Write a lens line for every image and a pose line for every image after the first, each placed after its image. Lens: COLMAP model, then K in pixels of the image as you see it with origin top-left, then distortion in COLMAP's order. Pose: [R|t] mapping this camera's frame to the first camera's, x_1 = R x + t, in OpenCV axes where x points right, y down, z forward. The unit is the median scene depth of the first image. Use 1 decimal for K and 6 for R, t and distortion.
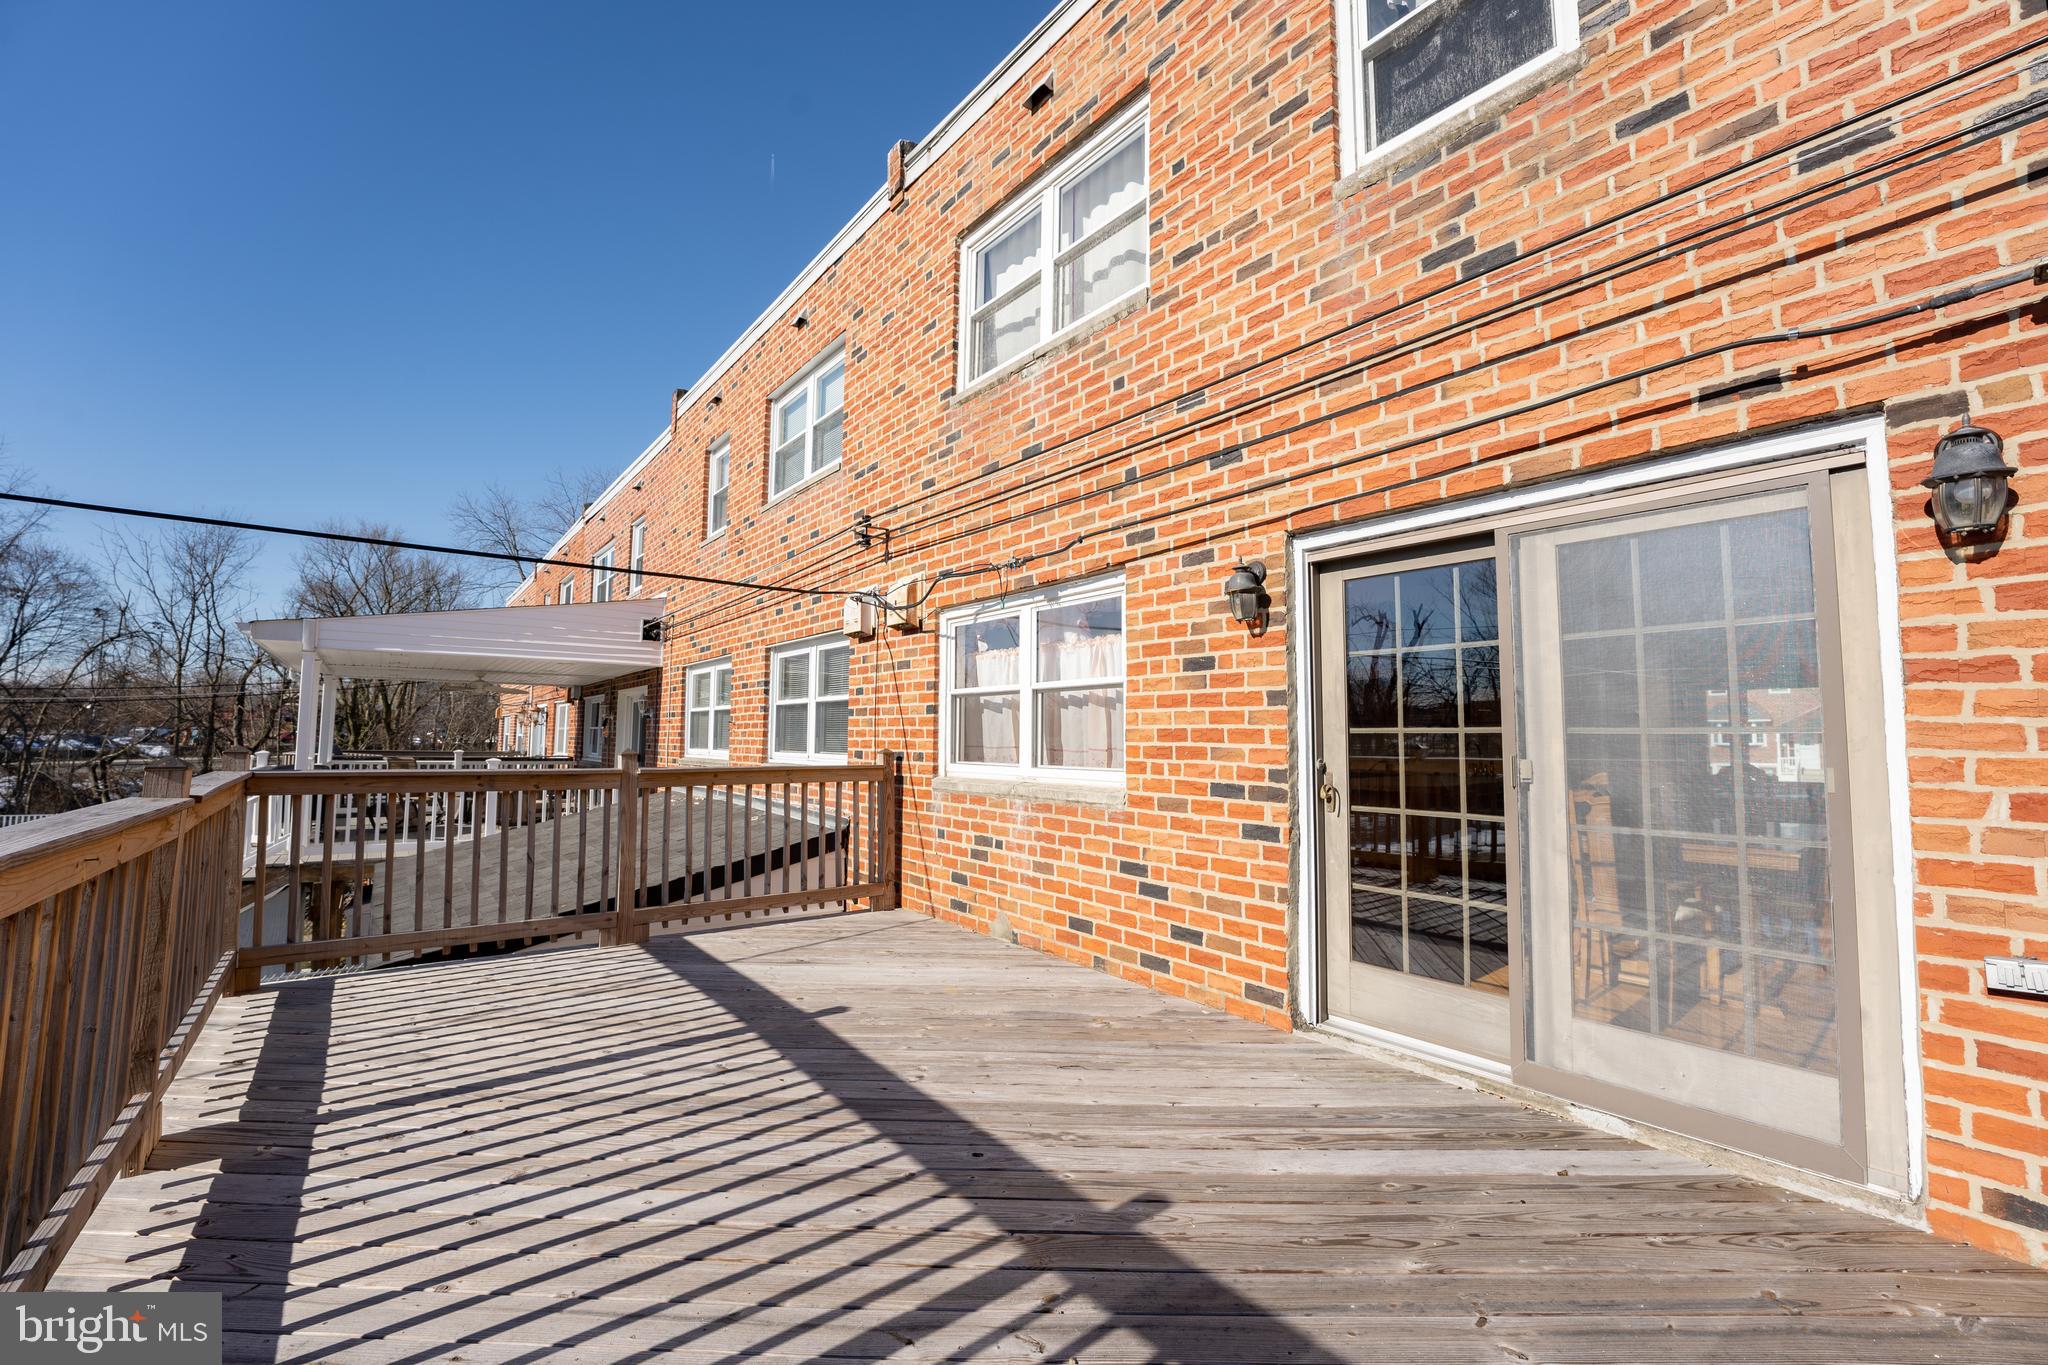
lens RADIAL K [[837.7, 0, 1024.0], [0, 837.7, 682.5], [0, 0, 1]] dist [-0.024568, 0.000035]
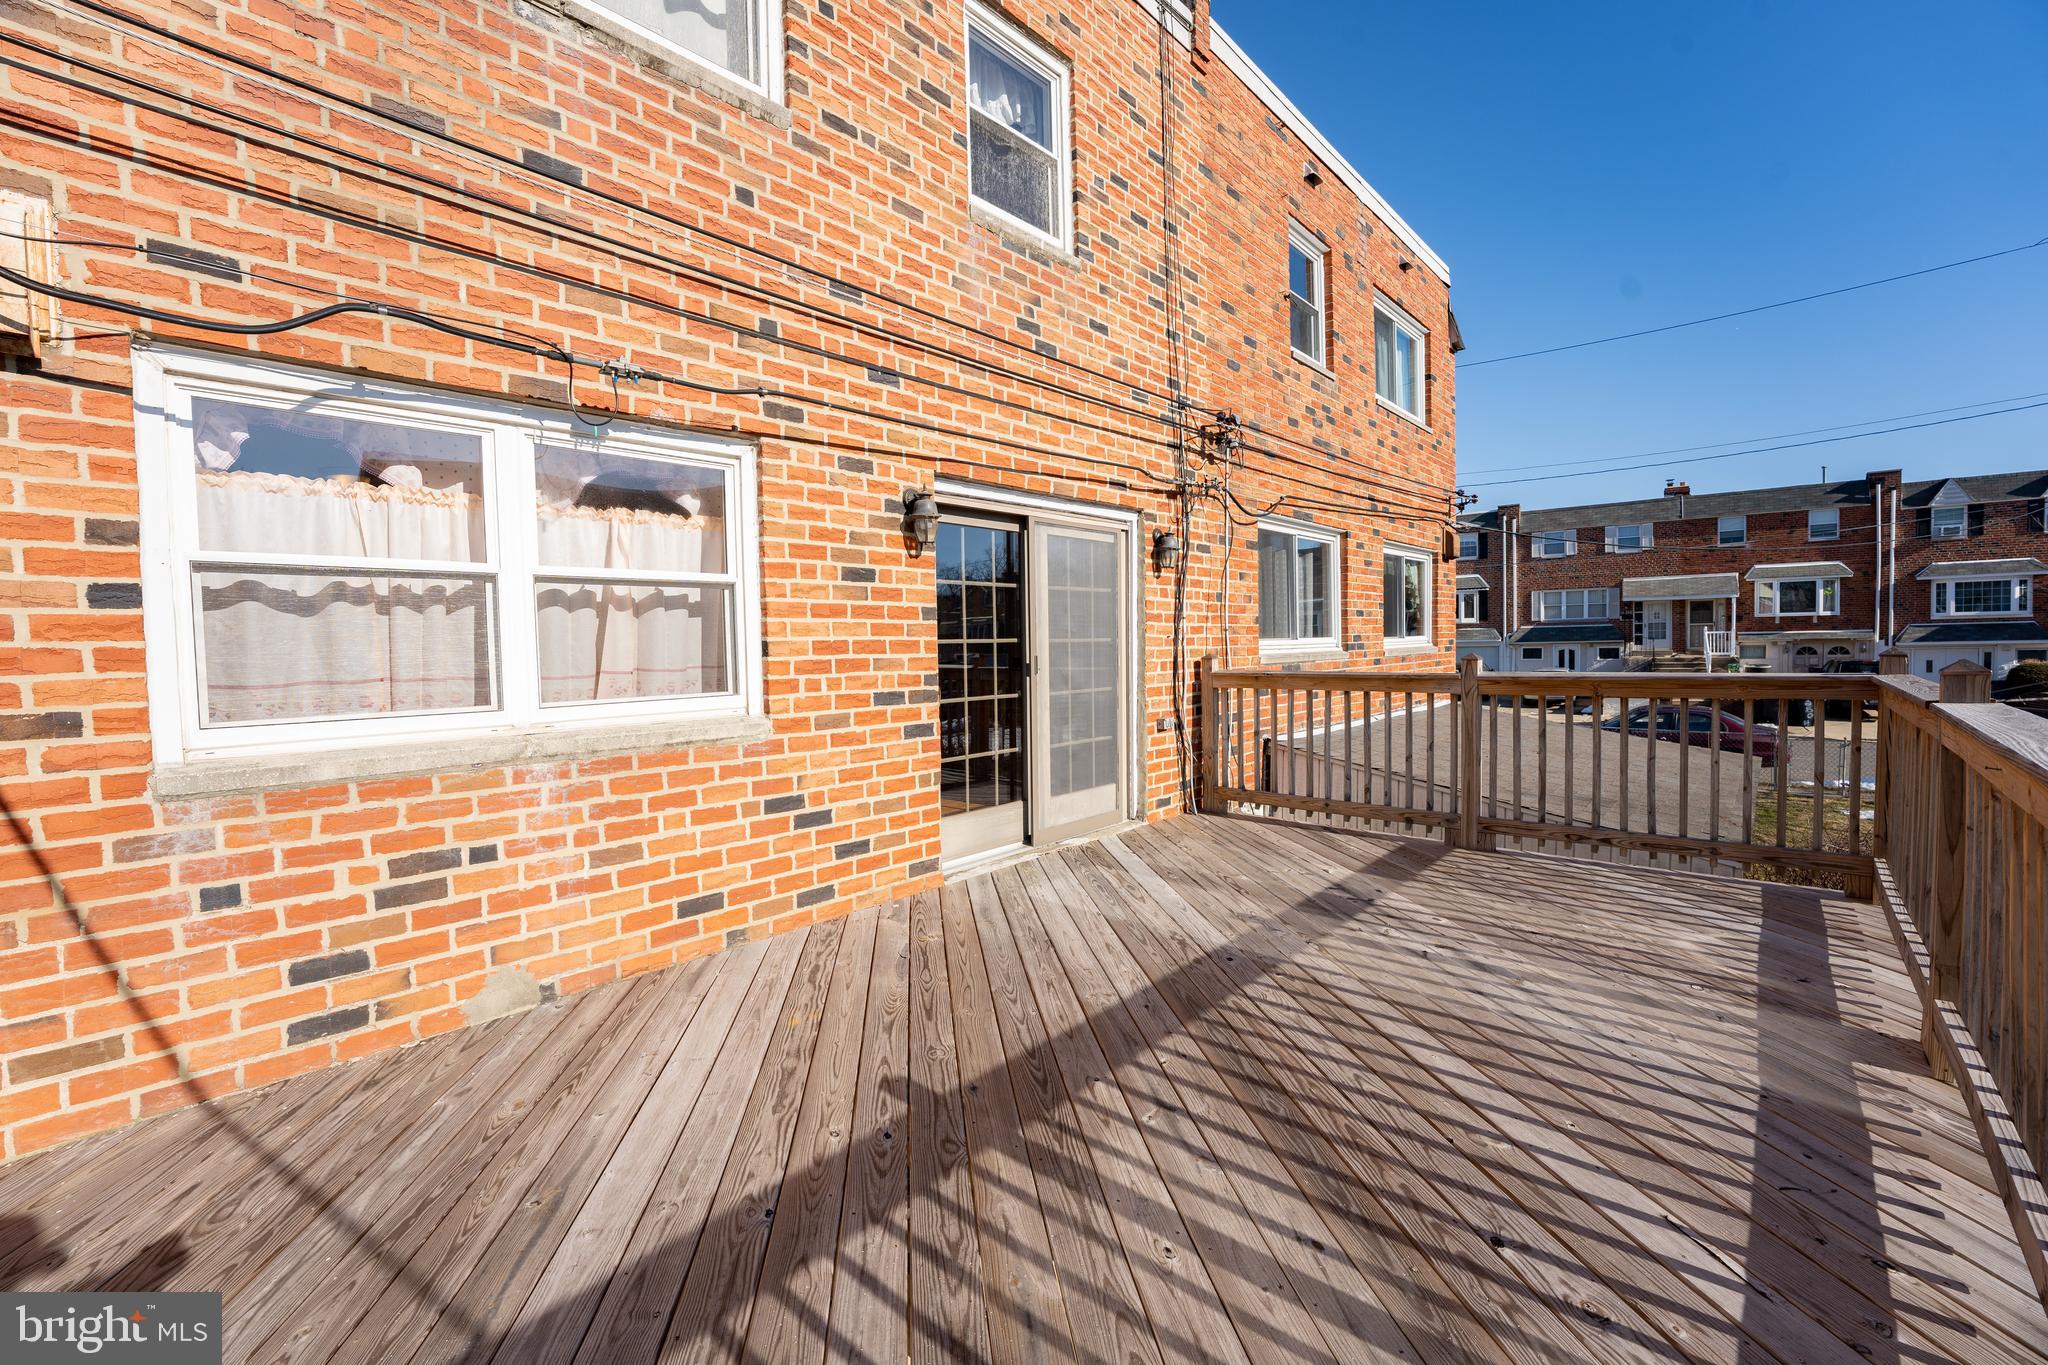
lens RADIAL K [[837.7, 0, 1024.0], [0, 837.7, 682.5], [0, 0, 1]] dist [-0.024568, 0.000035]
pose [[-0.161828, -0.049264, 0.985589, -0.806701], [-0.047503, 0.997984, 0.042084, 0.054252], [-0.985675, -0.040008, -0.163842, 0.972977]]
